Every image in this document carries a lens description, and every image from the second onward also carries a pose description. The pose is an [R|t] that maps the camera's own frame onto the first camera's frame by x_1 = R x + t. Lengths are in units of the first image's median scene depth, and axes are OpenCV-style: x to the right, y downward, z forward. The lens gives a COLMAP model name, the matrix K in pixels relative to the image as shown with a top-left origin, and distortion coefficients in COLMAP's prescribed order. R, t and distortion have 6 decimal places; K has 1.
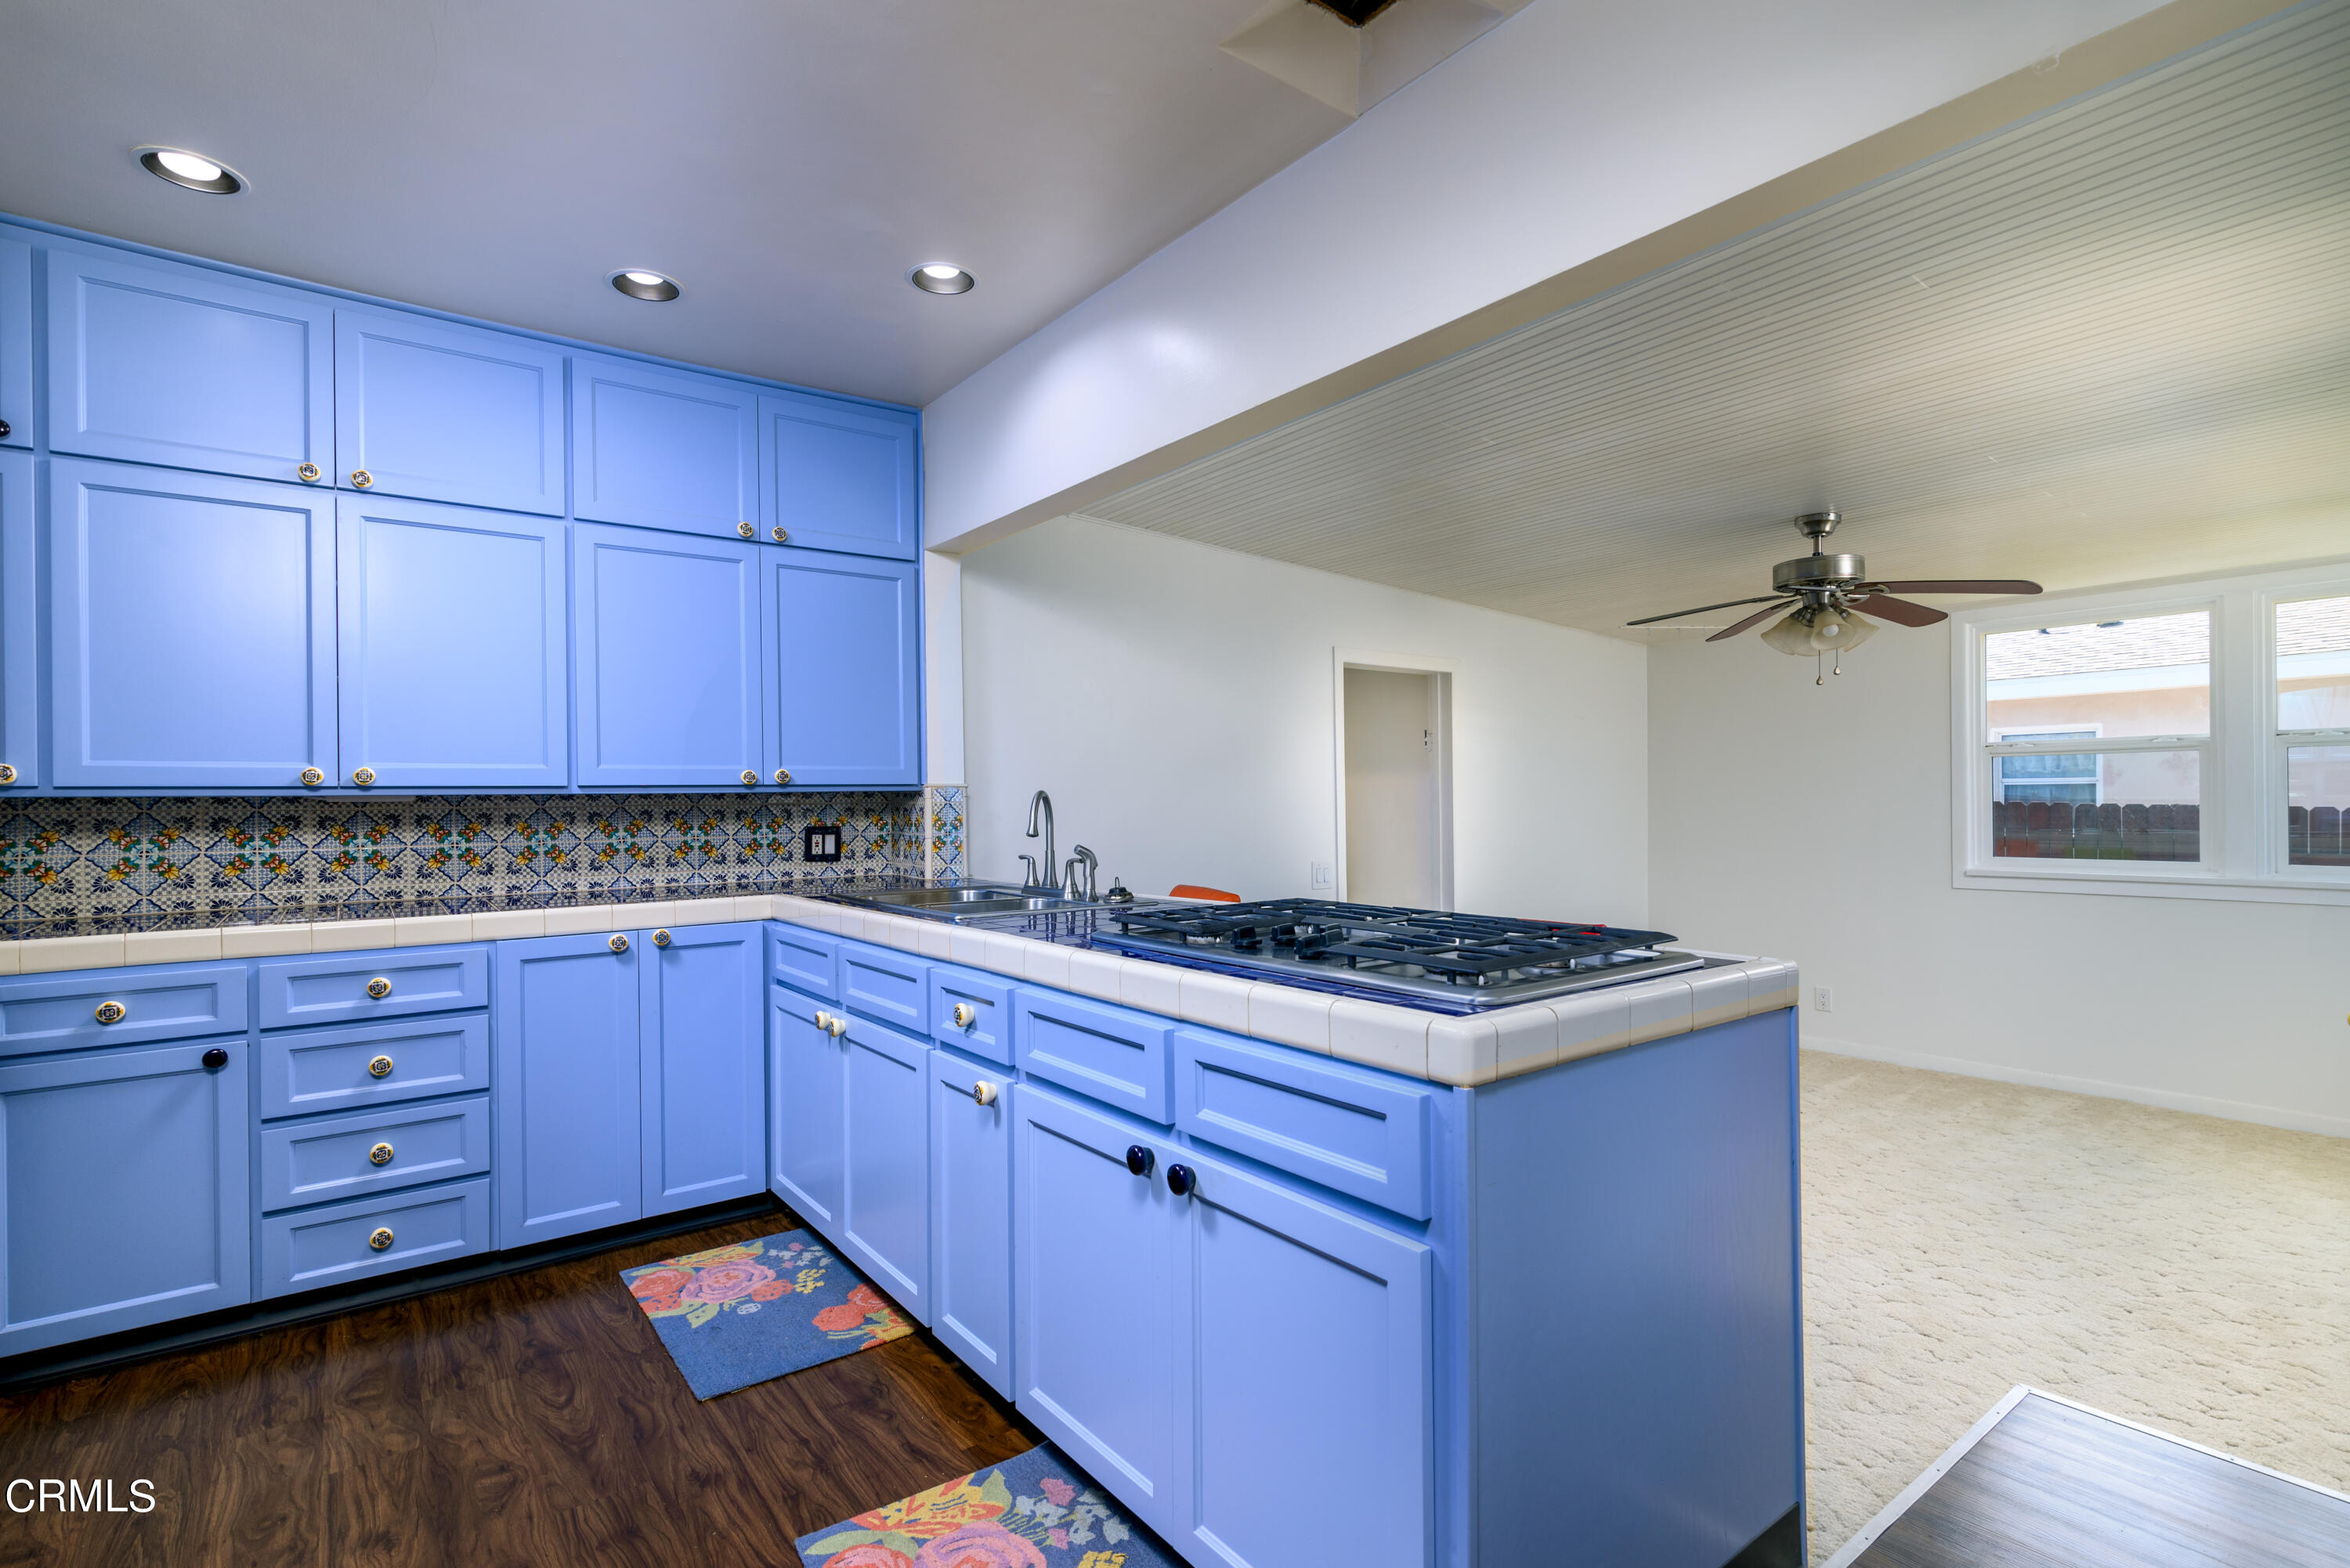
lens RADIAL K [[1085.6, 0, 1170.4], [0, 1085.6, 794.8], [0, 0, 1]] dist [0.012040, -0.000127]
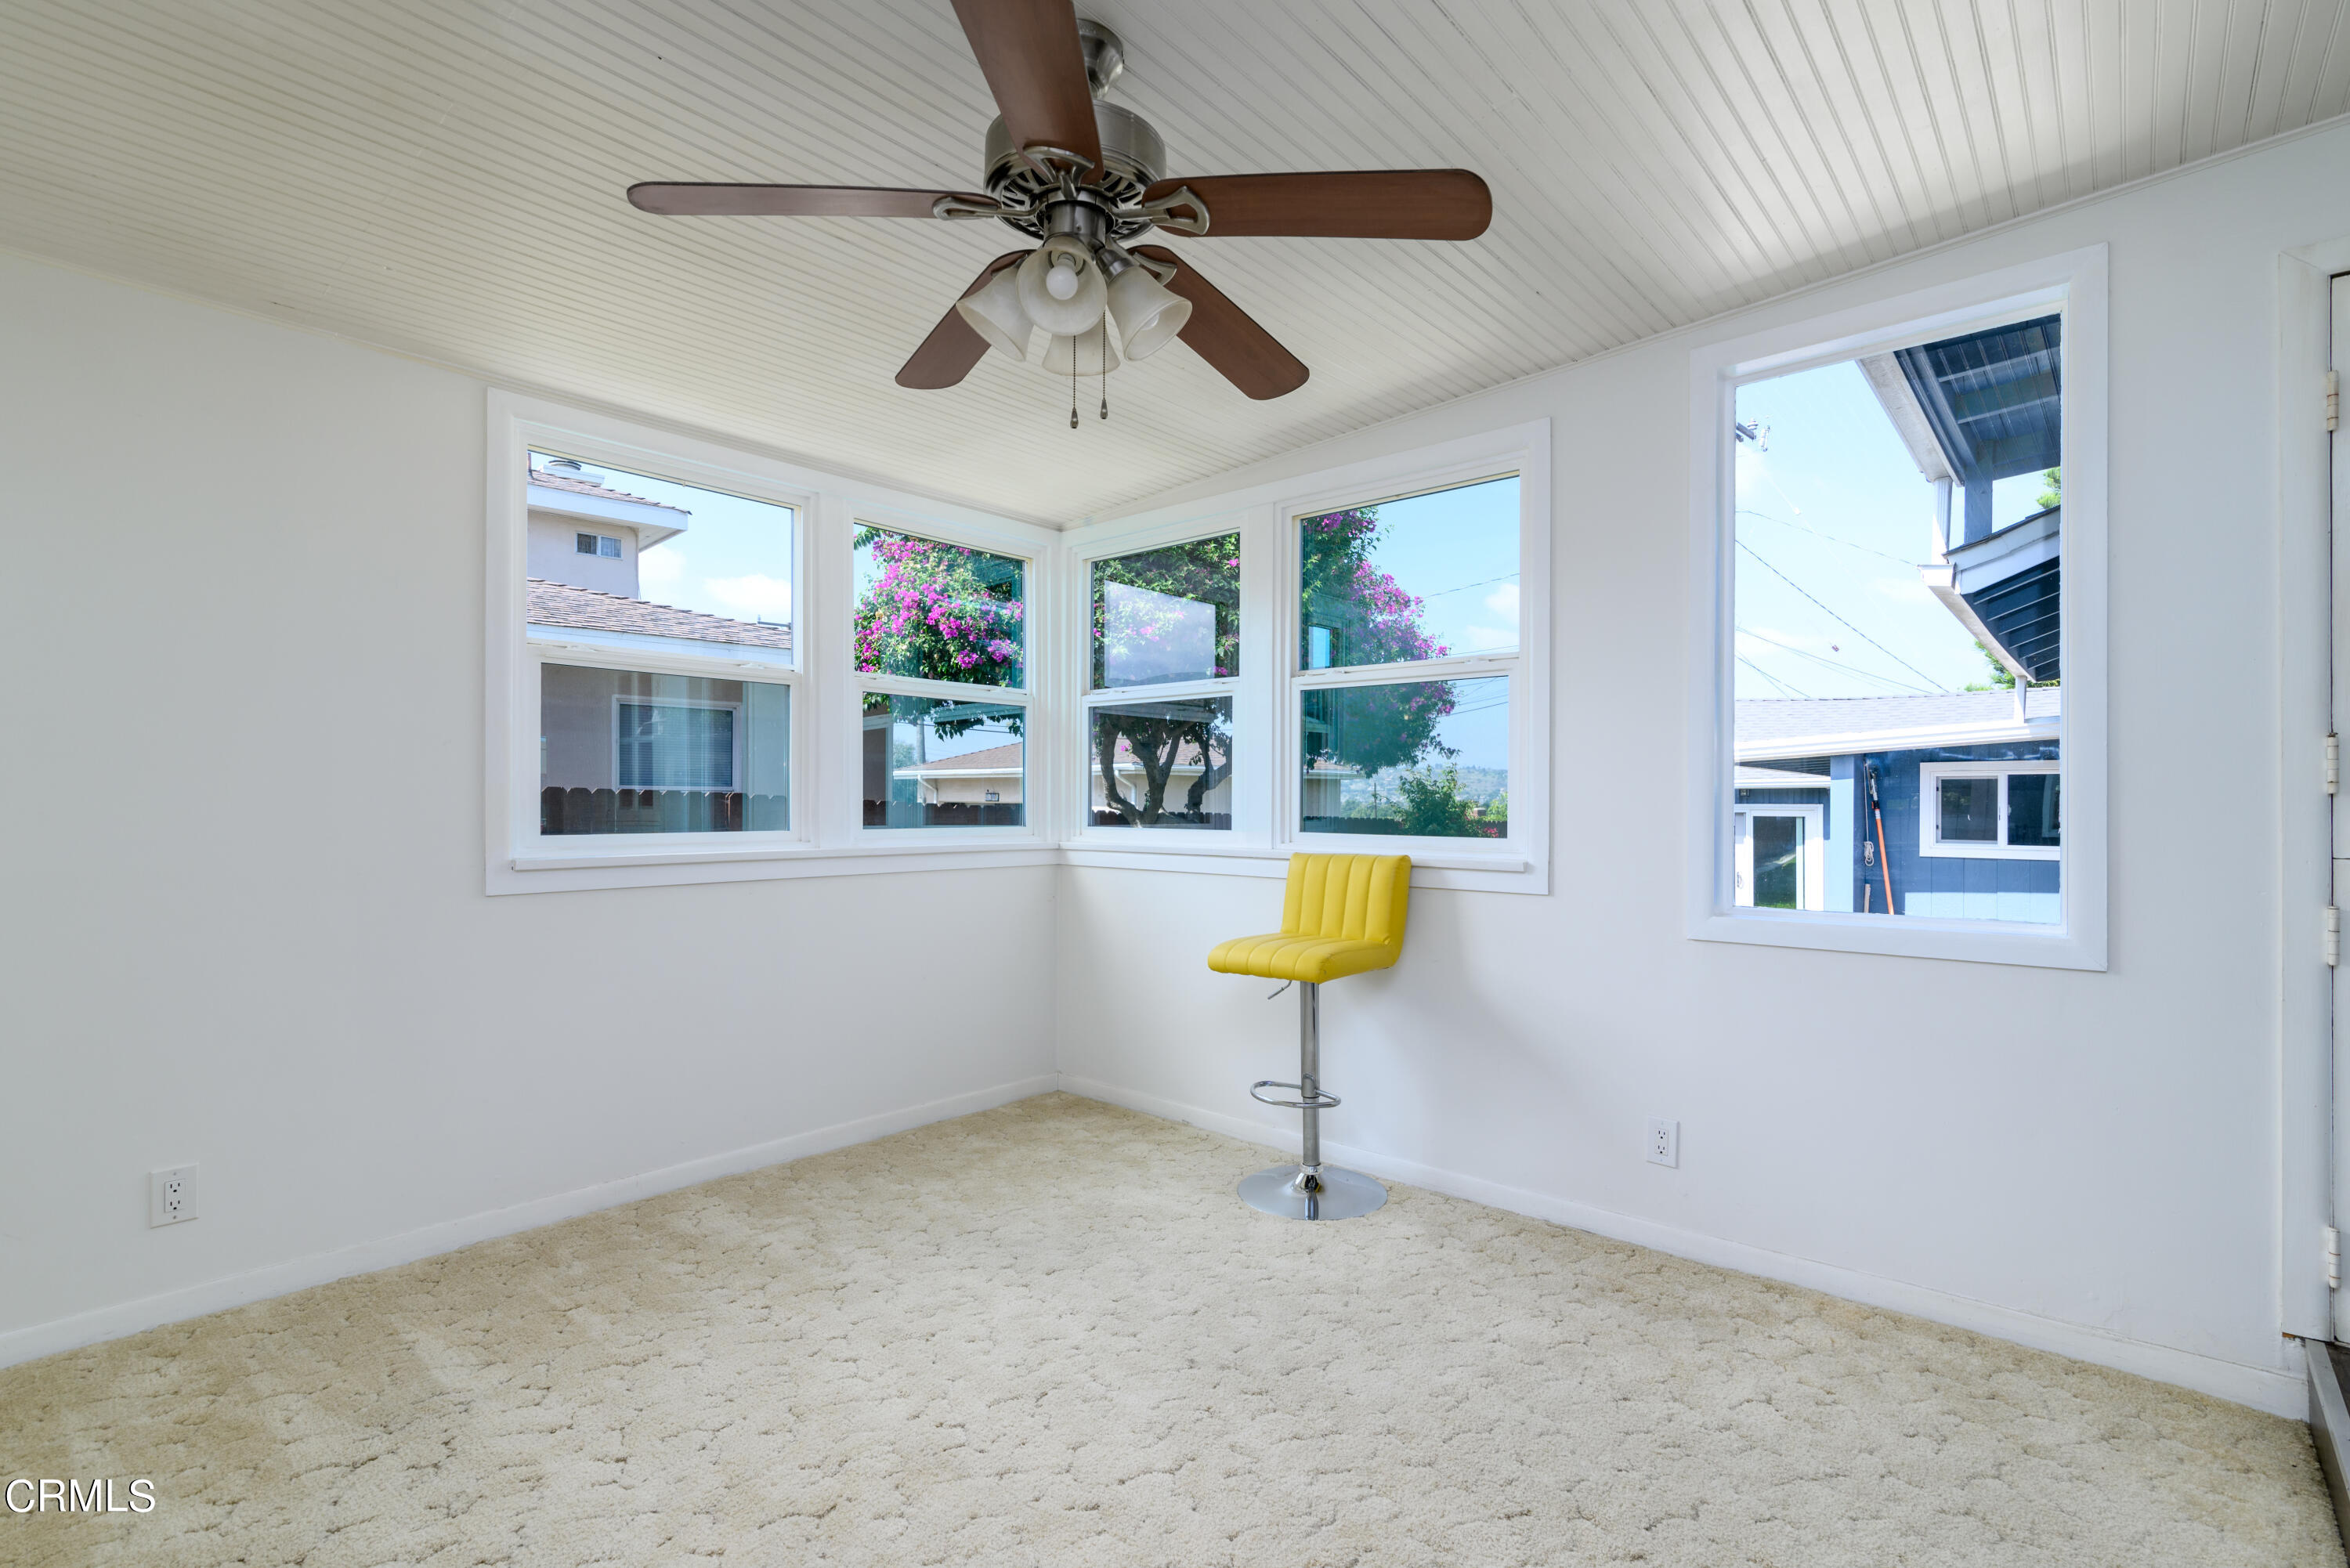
lens RADIAL K [[1085.6, 0, 1169.8], [0, 1085.6, 790.3], [0, 0, 1]] dist [0.012040, -0.000127]
pose [[-0.208727, 0.006403, 0.977953, 0.124602], [-0.019232, 0.999758, -0.010651, 0.036711], [-0.977785, -0.021031, -0.208553, 0.893159]]
